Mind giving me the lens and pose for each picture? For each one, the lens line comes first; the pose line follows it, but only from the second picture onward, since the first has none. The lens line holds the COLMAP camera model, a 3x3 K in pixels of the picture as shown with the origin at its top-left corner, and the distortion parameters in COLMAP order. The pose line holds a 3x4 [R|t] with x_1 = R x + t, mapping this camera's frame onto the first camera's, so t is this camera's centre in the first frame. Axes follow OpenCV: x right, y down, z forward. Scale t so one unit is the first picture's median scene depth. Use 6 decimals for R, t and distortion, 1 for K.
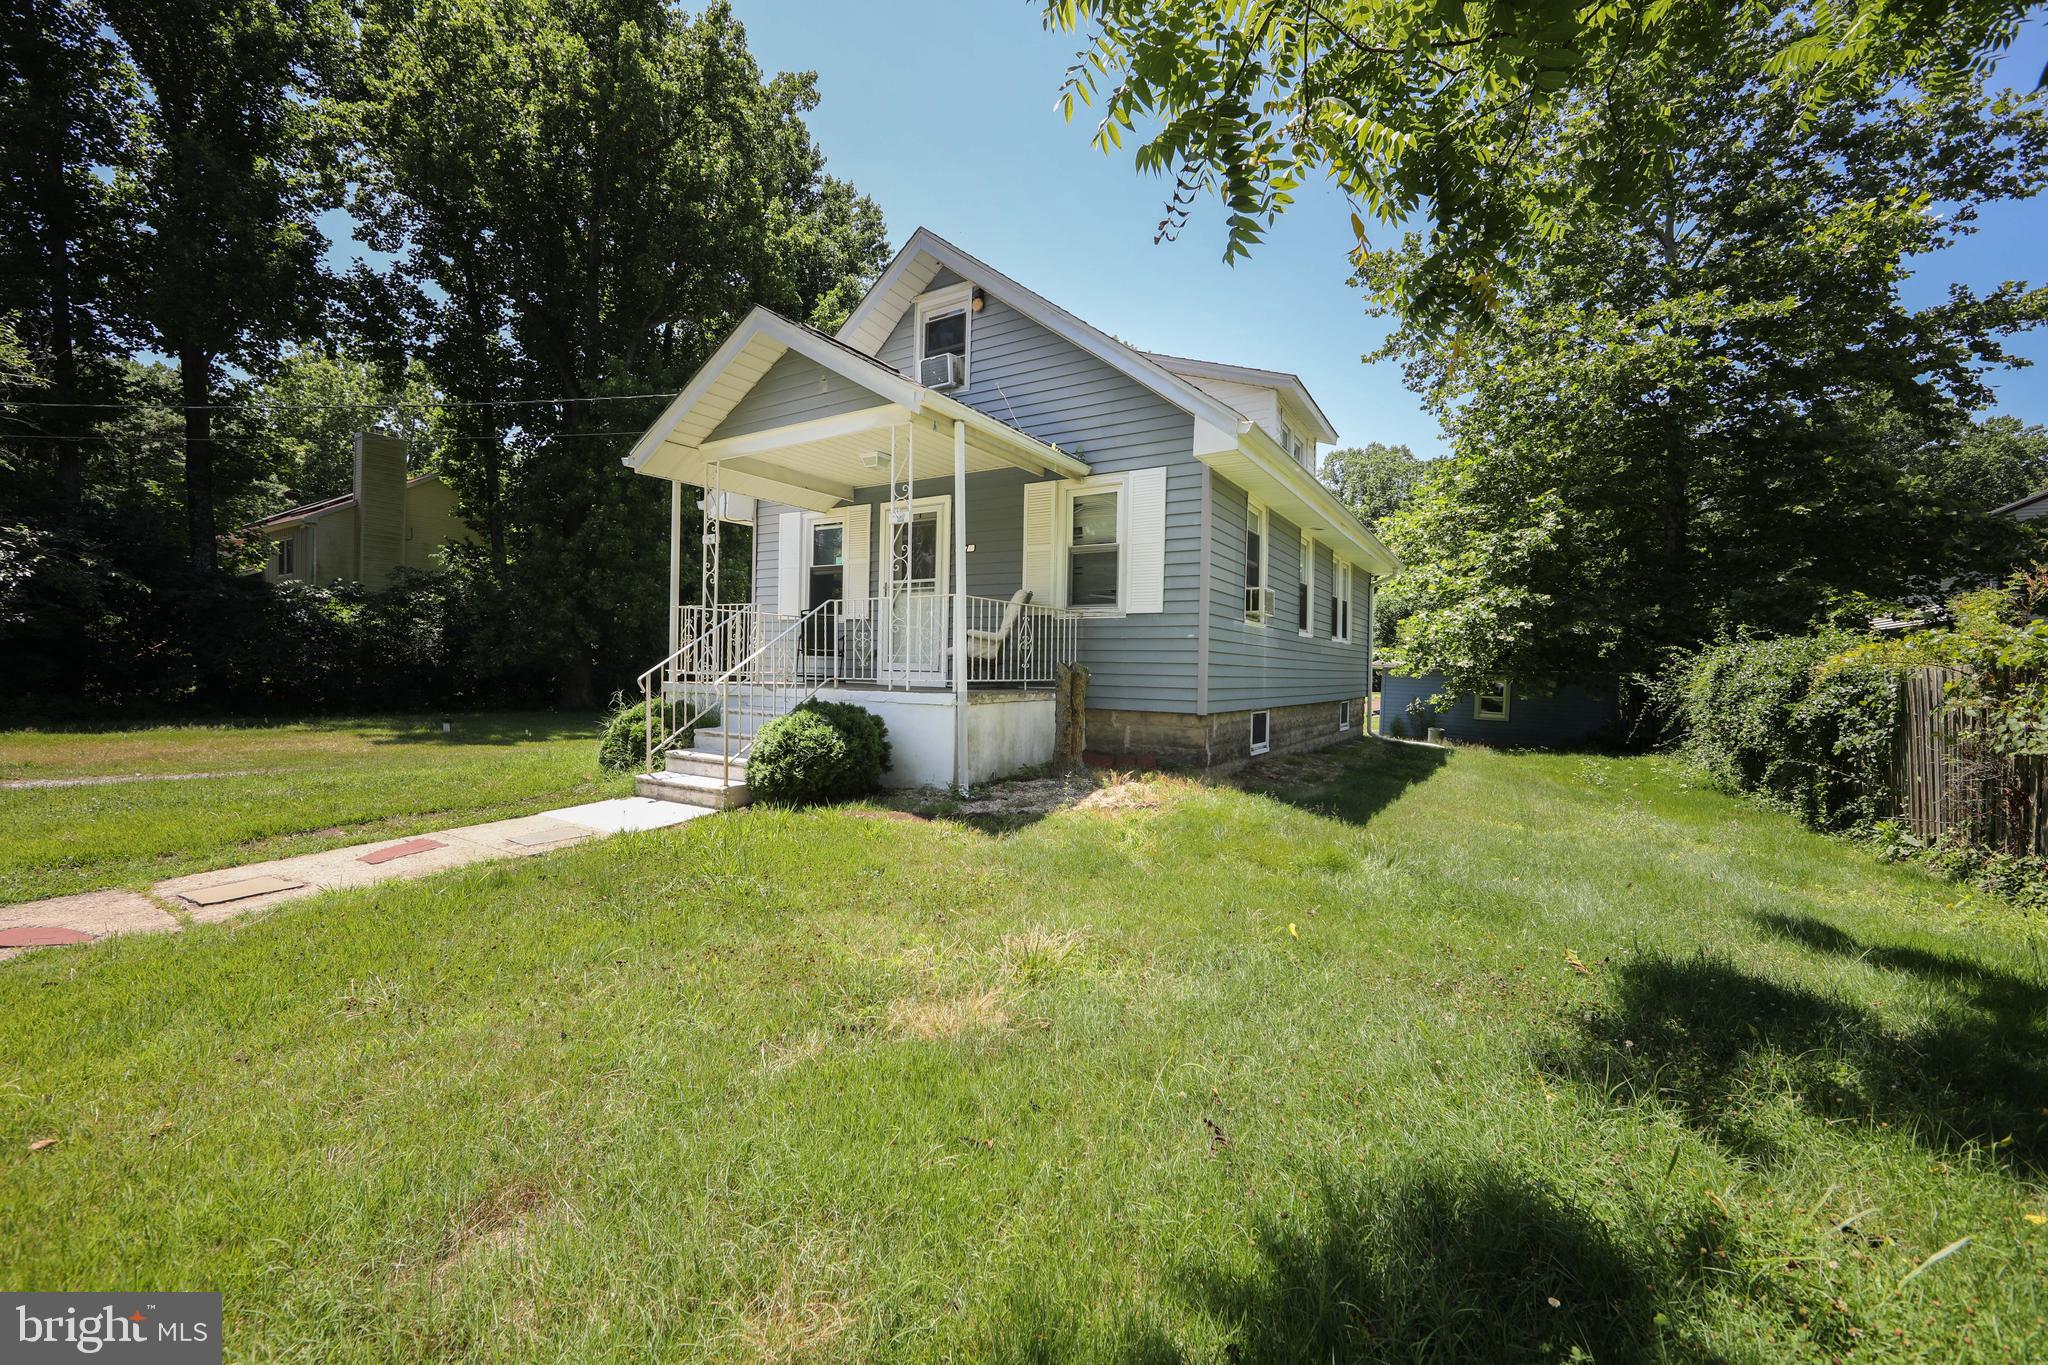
lens RADIAL K [[803.8, 0, 1024.0], [0, 803.8, 682.5], [0, 0, 1]] dist [-0.006941, 0.000389]
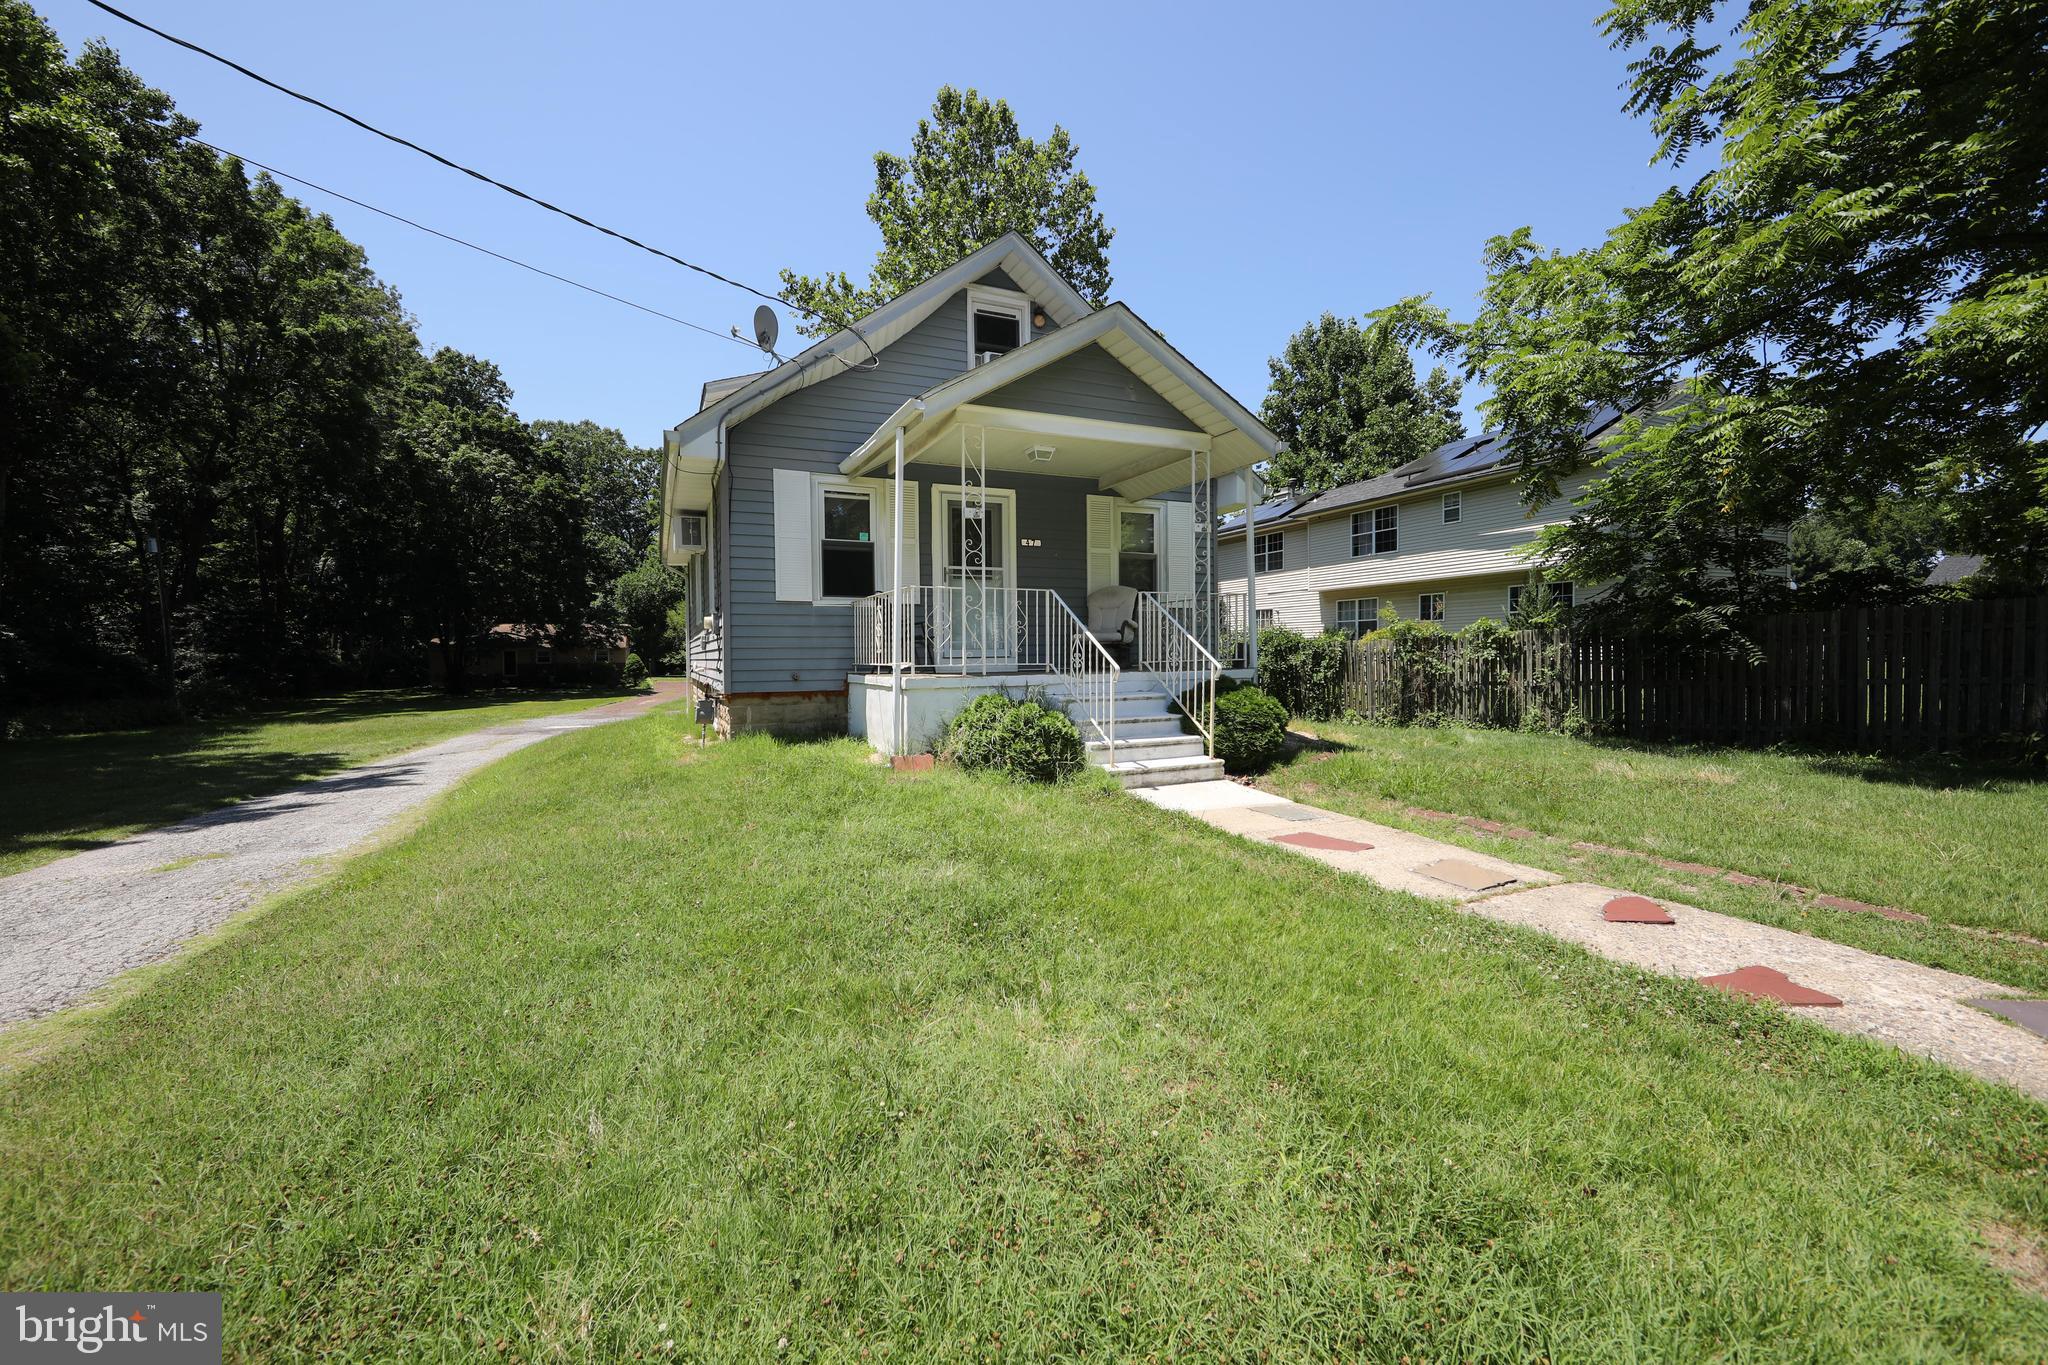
lens RADIAL K [[801.7, 0, 1021.4], [0, 801.7, 675.4], [0, 0, 1]] dist [-0.012522, 0.003915]
pose [[0.548537, -0.049263, 0.834674, -0.613697], [0.039490, 0.998675, 0.032990, -0.014661], [-0.835194, 0.014865, 0.549755, 0.259875]]
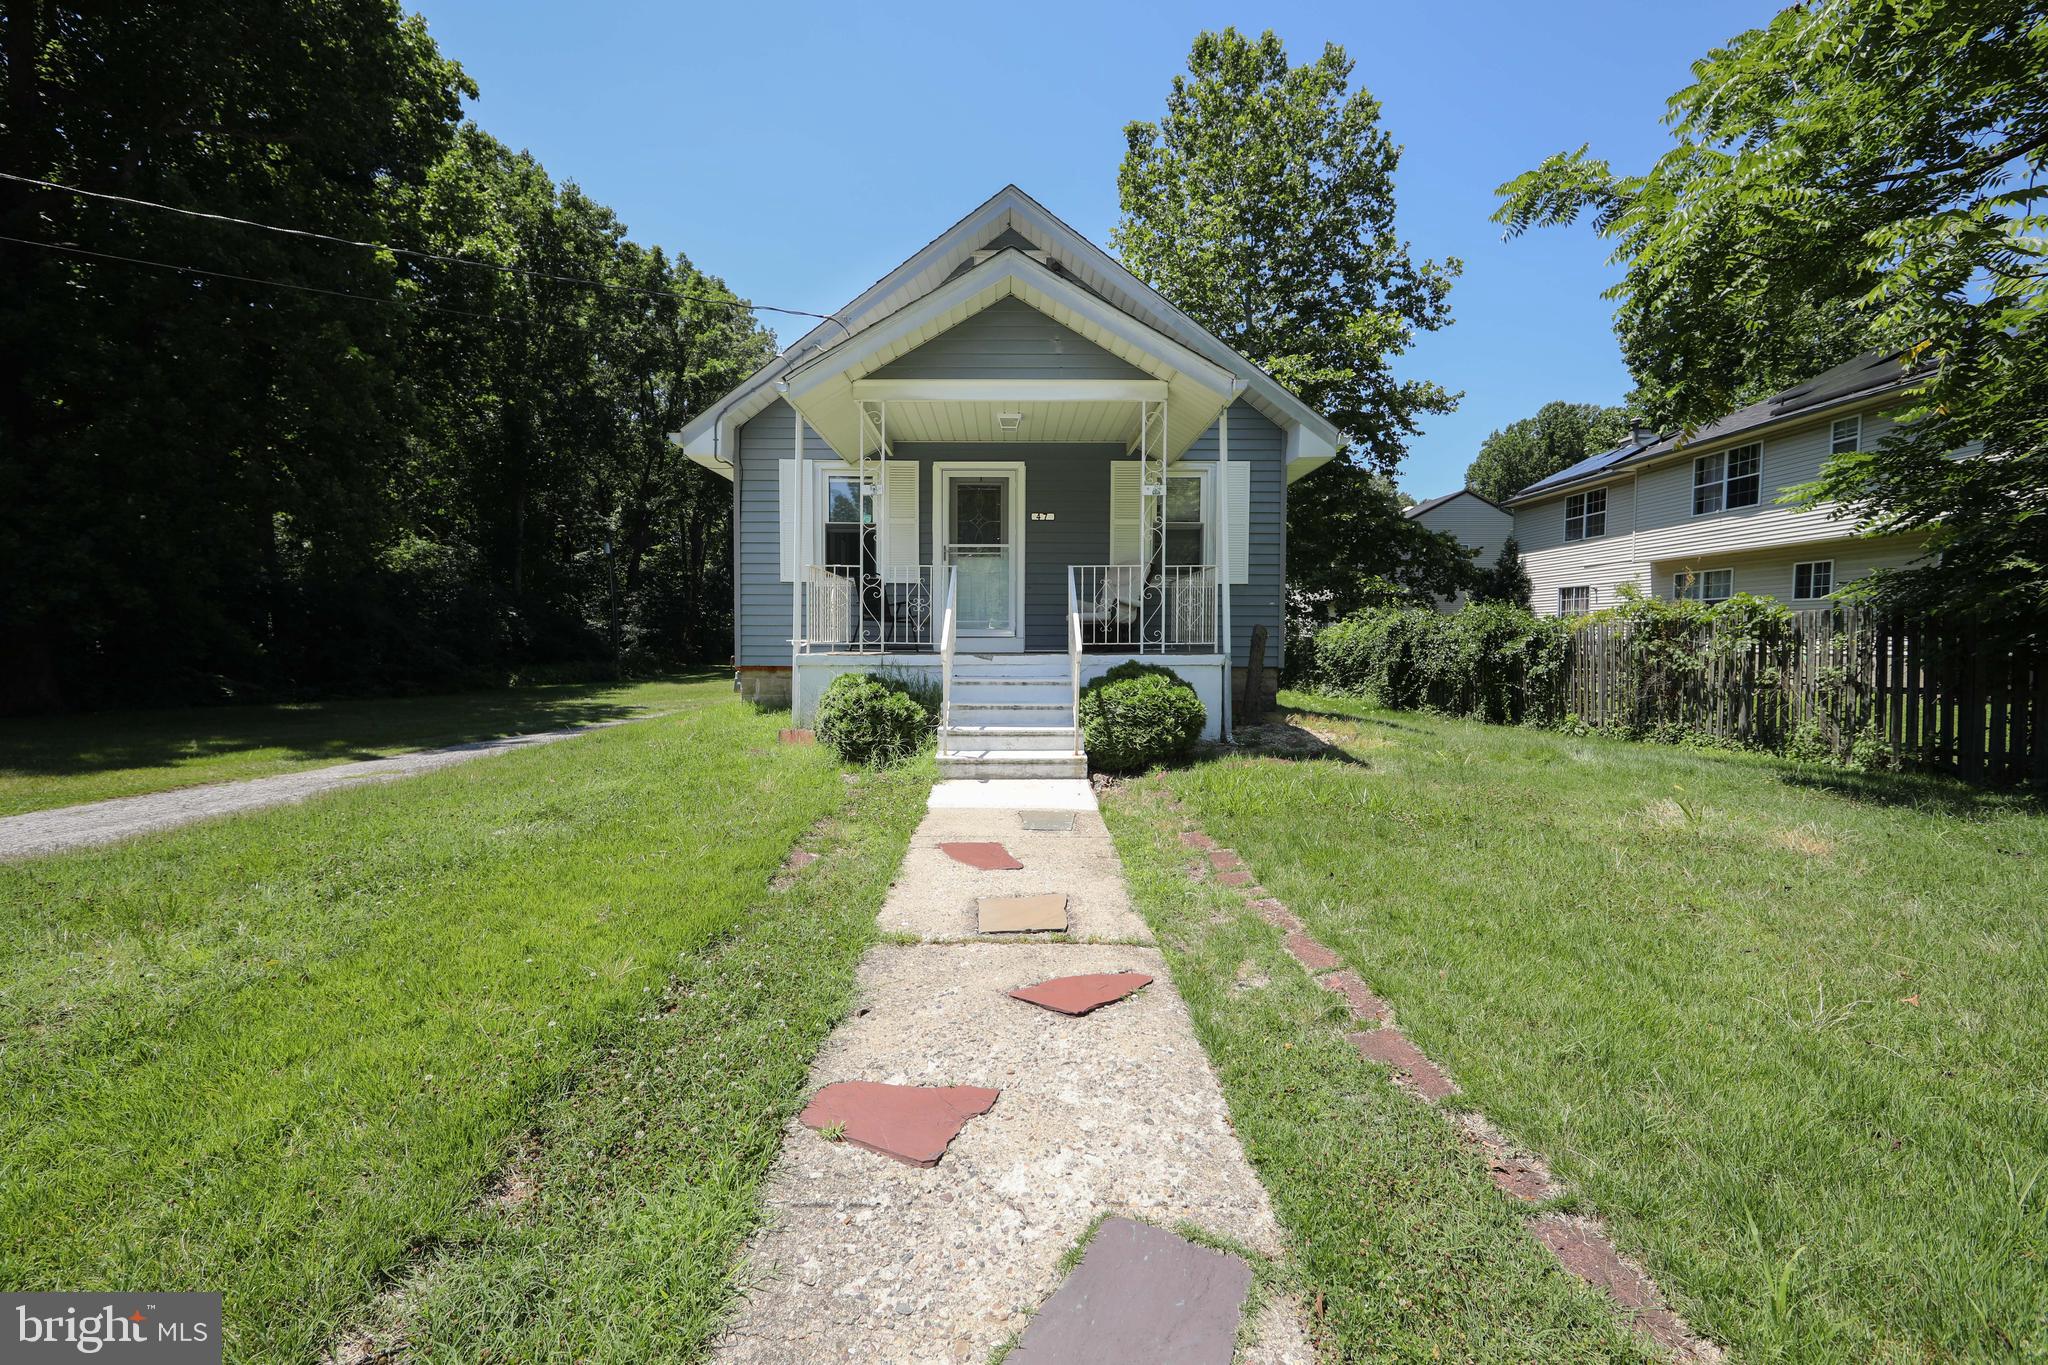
lens RADIAL K [[803.9, 0, 1020.0], [0, 803.9, 677.0], [0, 0, 1]] dist [-0.008270, 0.000335]
pose [[0.842202, -0.044091, 0.537356, -0.406437], [0.025068, 0.998775, 0.042663, -0.004105], [-0.538579, -0.022460, 0.842276, 0.091451]]
